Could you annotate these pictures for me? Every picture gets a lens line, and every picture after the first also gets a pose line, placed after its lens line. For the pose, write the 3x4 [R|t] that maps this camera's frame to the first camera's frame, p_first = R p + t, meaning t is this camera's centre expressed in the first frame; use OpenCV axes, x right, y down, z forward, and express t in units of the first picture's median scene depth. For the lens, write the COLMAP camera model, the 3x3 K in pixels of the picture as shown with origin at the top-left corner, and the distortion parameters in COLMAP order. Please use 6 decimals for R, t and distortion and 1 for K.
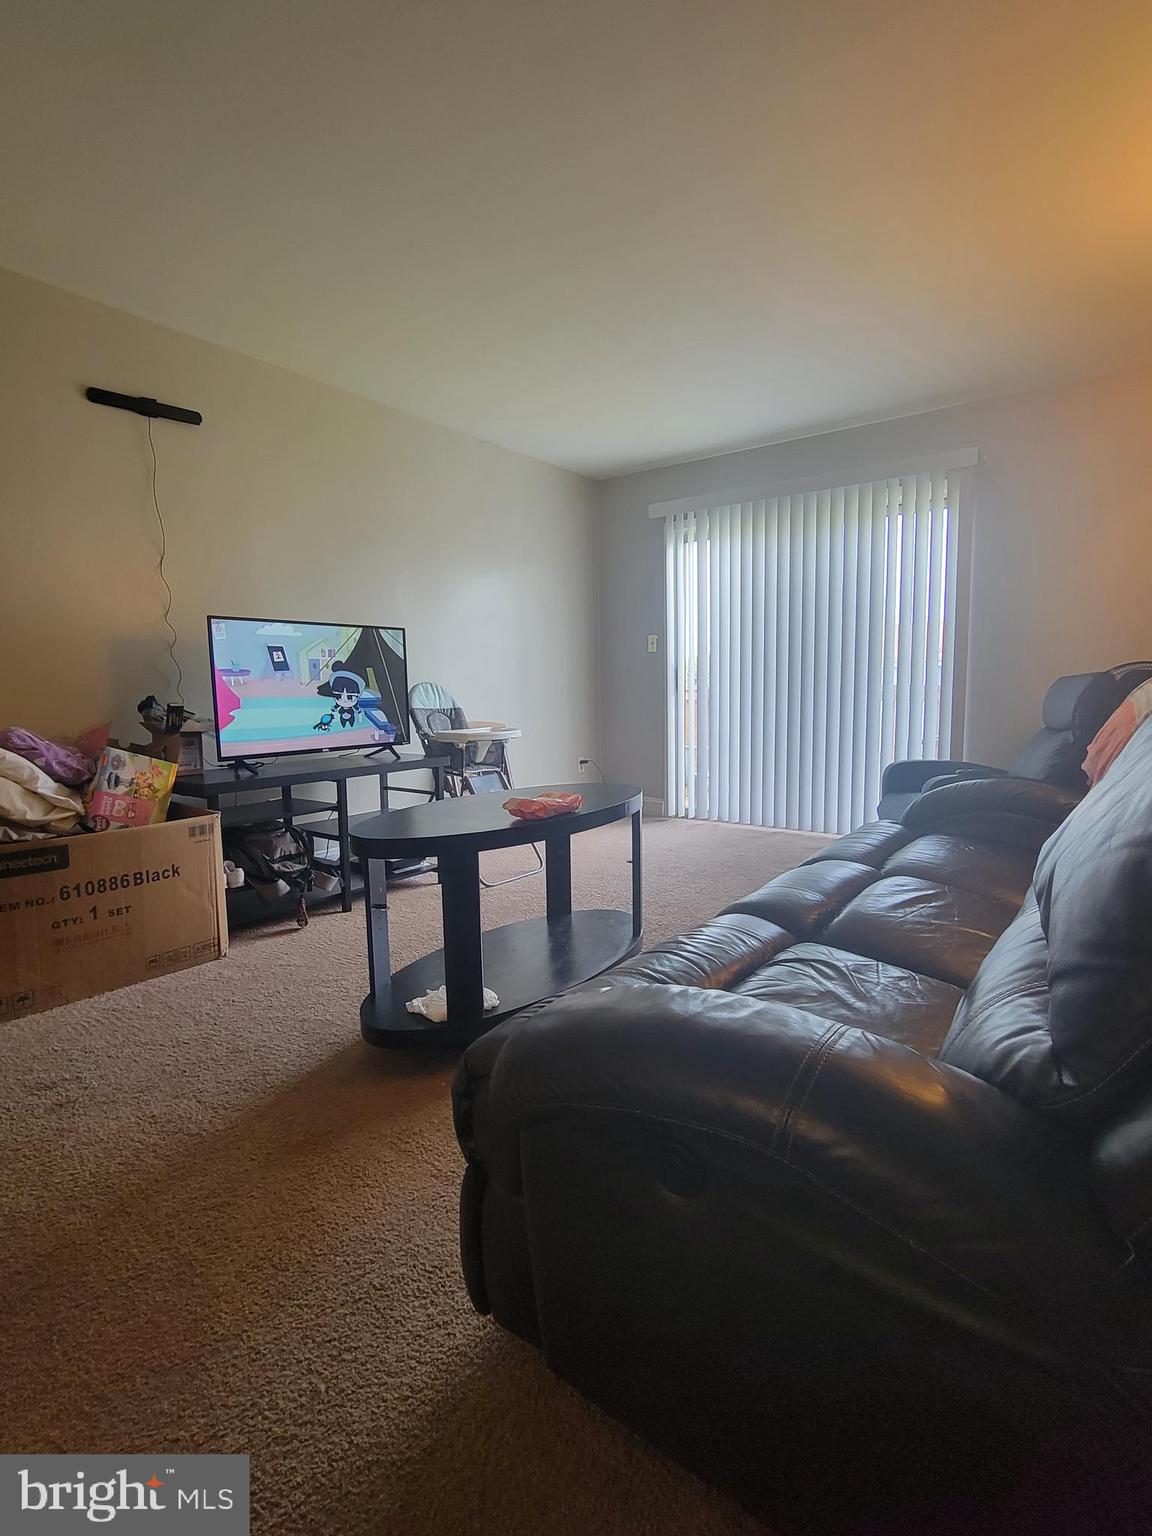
lens RADIAL K [[766.6, 0, 579.4], [0, 766.6, 764.6], [0, 0, 1]] dist [-0.007344, 0.004194]
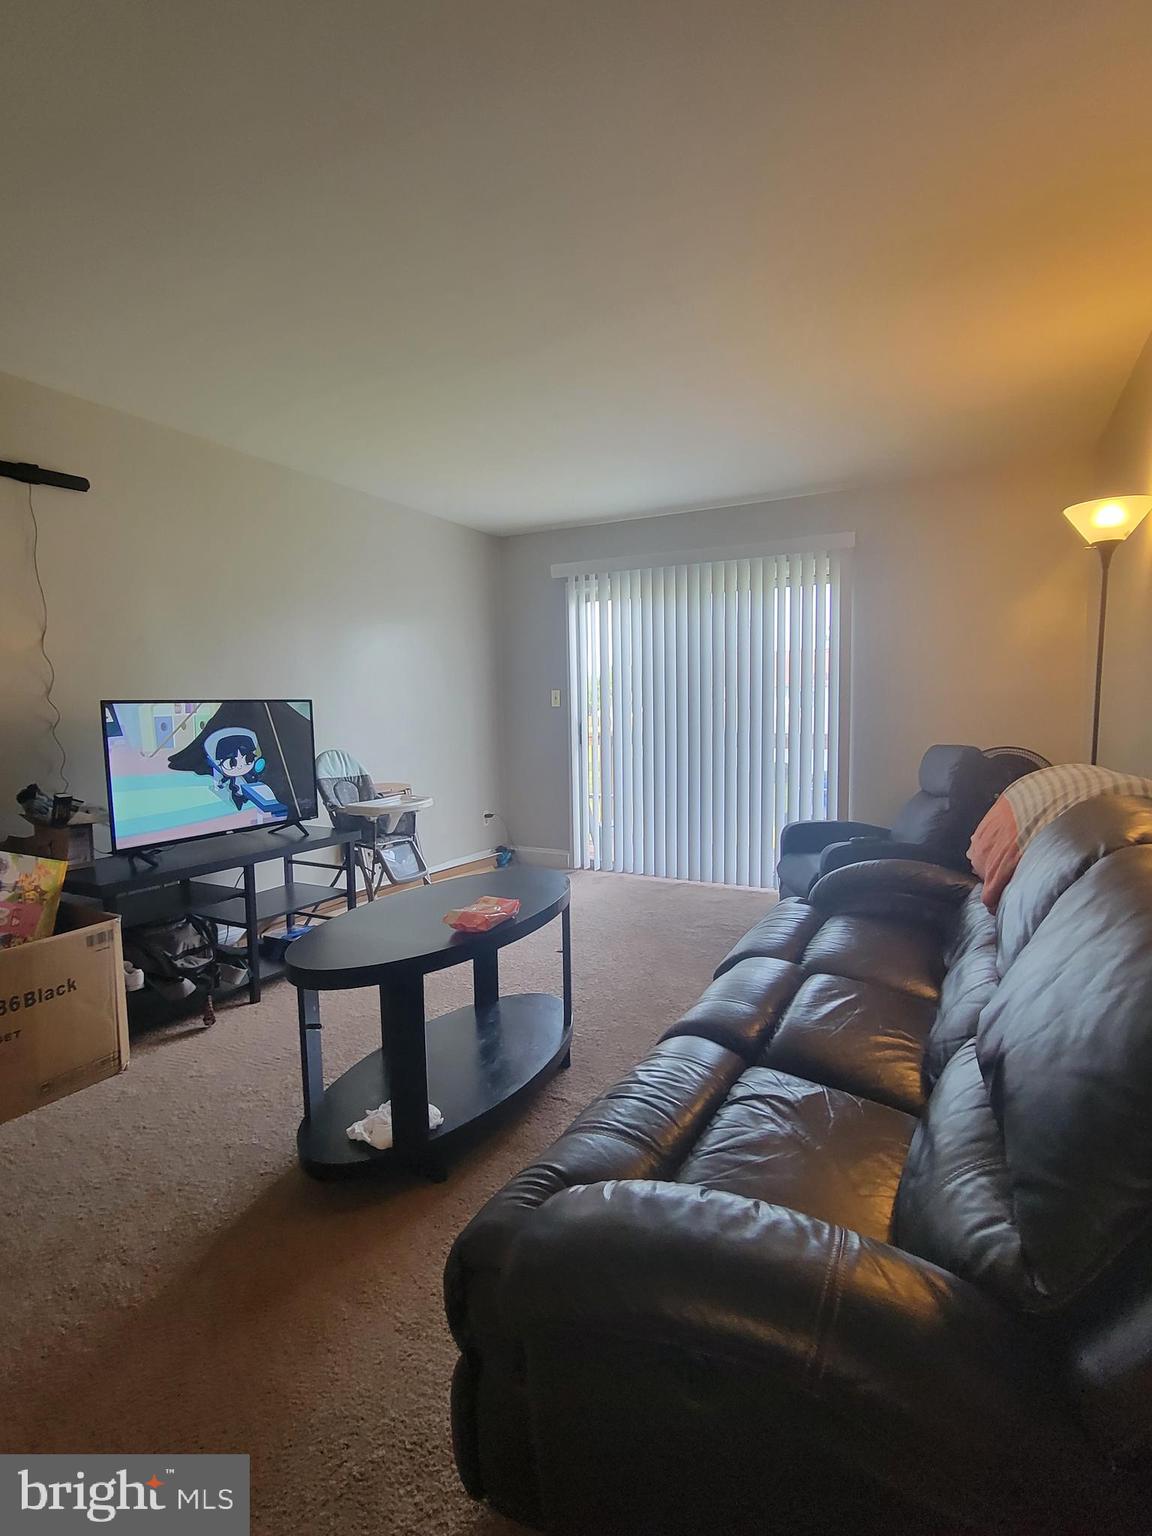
lens RADIAL K [[766.6, 0, 583.9], [0, 766.6, 765.9], [0, 0, 1]] dist [-0.007344, 0.004194]
pose [[0.987750, -0.014260, 0.155390, -0.051384], [0.017915, 0.999594, -0.022148, -0.087096], [-0.155011, 0.024660, 0.987605, -0.014243]]
